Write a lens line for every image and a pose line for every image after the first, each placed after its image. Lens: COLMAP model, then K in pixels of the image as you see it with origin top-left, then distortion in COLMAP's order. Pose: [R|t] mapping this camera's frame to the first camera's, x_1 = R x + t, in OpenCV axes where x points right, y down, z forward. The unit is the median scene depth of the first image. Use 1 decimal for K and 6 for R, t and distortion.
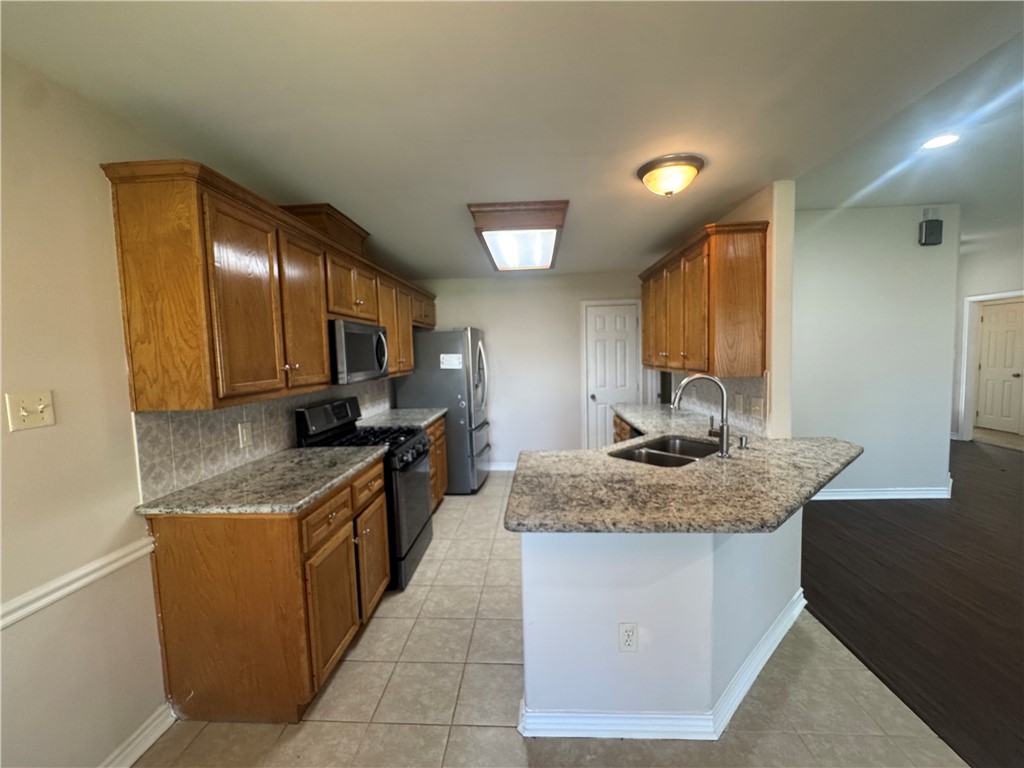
lens RADIAL K [[411.9, 0, 510.7], [0, 411.9, 381.4], [0, 0, 1]] dist [-0.010891, 0.000476]
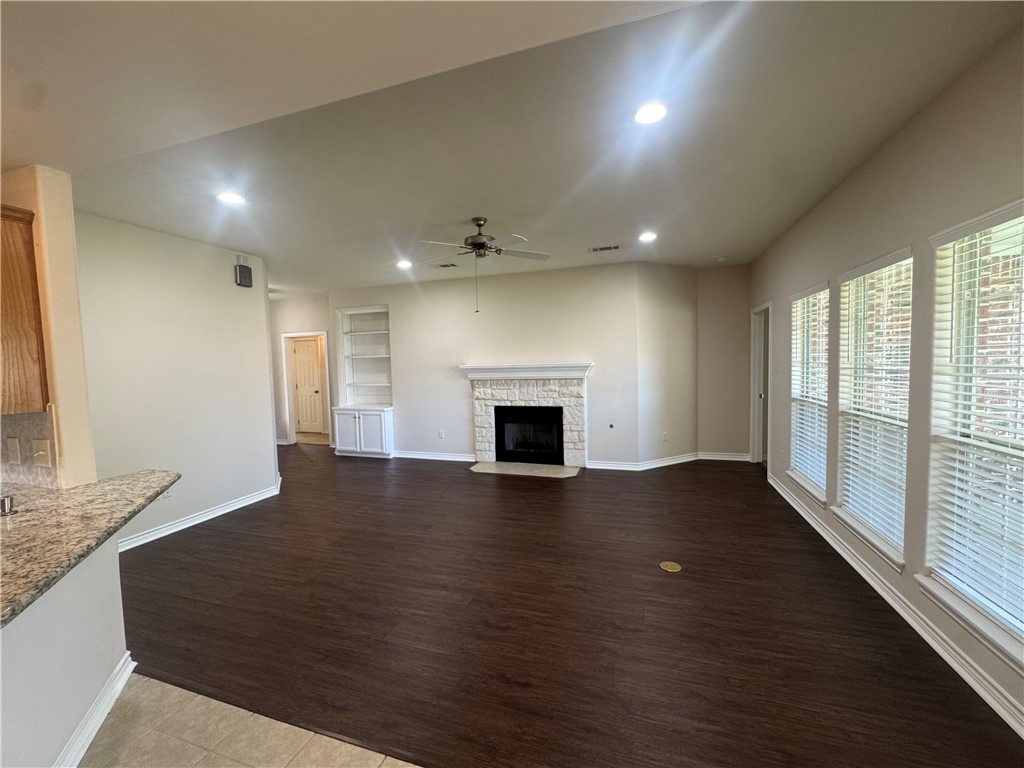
lens RADIAL K [[411.9, 0, 510.7], [0, 411.9, 381.4], [0, 0, 1]] dist [-0.010891, 0.000476]
pose [[0.247952, -0.024870, 0.968453, 0.104643], [0.085198, 0.996357, 0.003774, 0.004189], [-0.965019, 0.081575, 0.249168, -0.042821]]
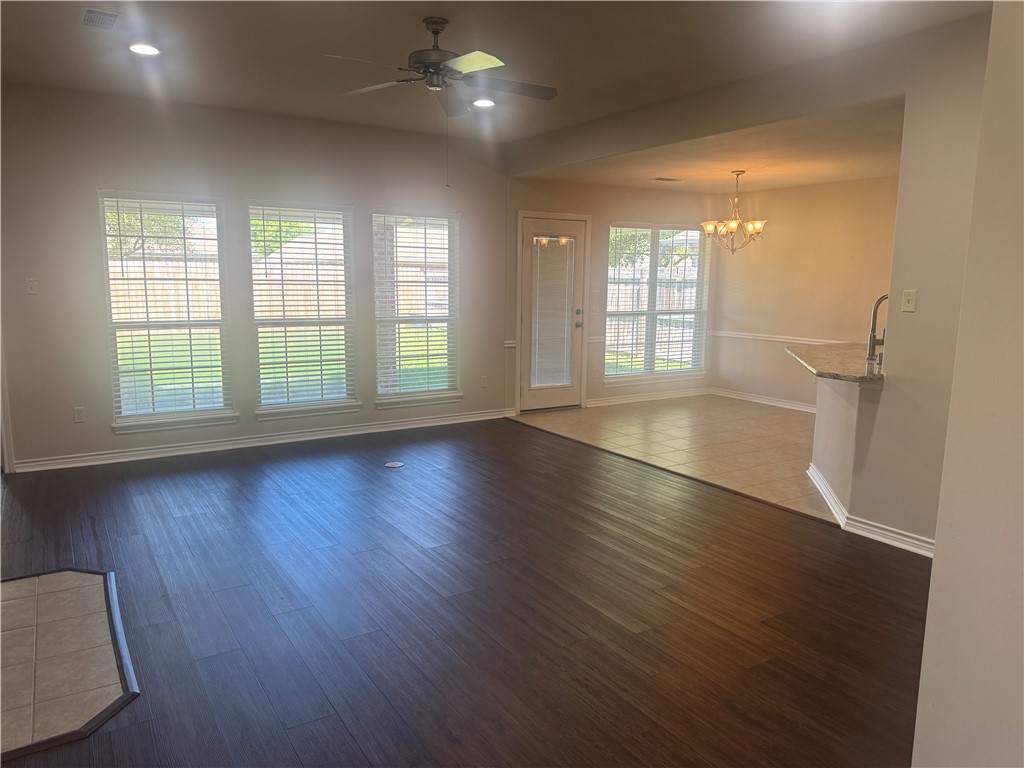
lens RADIAL K [[708.9, 0, 512.0], [0, 708.9, 384.0], [0, 0, 1]] dist [0.000144, 0.000006]
pose [[-0.806913, 0.109515, -0.580429, 2.540565], [-0.029274, 0.974040, 0.224477, -0.196600], [0.589945, 0.198125, -0.782759, 1.943412]]
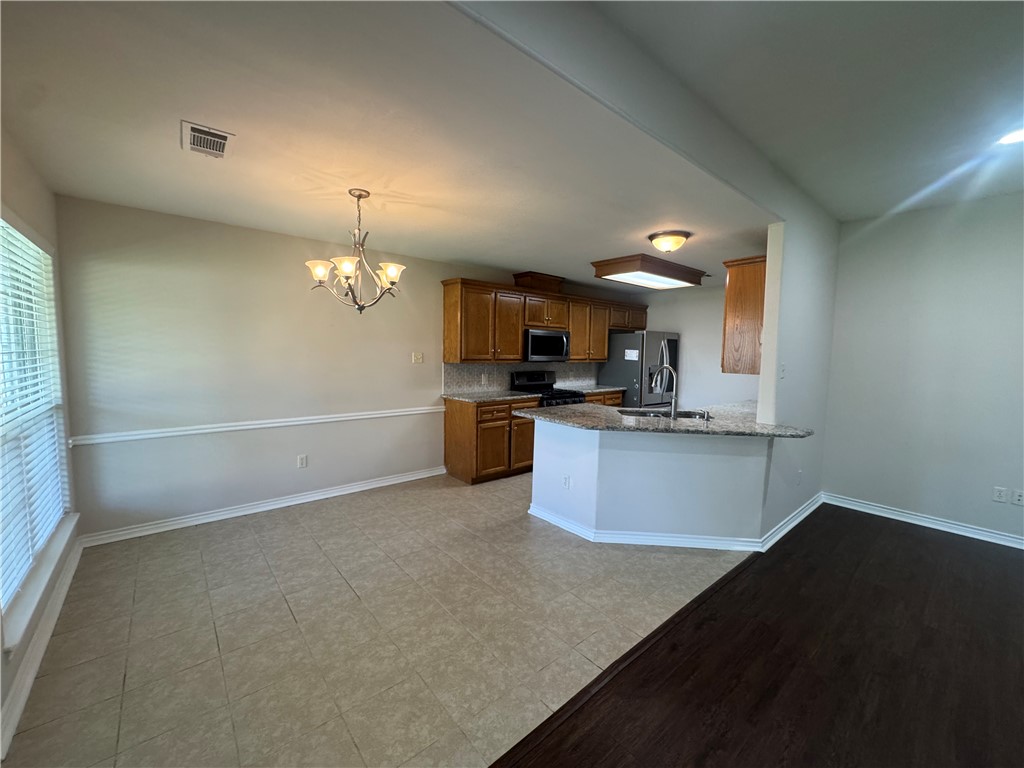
lens RADIAL K [[411.9, 0, 510.7], [0, 411.9, 381.4], [0, 0, 1]] dist [-0.010891, 0.000476]
pose [[0.687787, 0.095778, -0.719566, 1.125947], [-0.086879, 0.994993, 0.049398, 0.014976], [0.720695, 0.028540, 0.692665, -0.508661]]
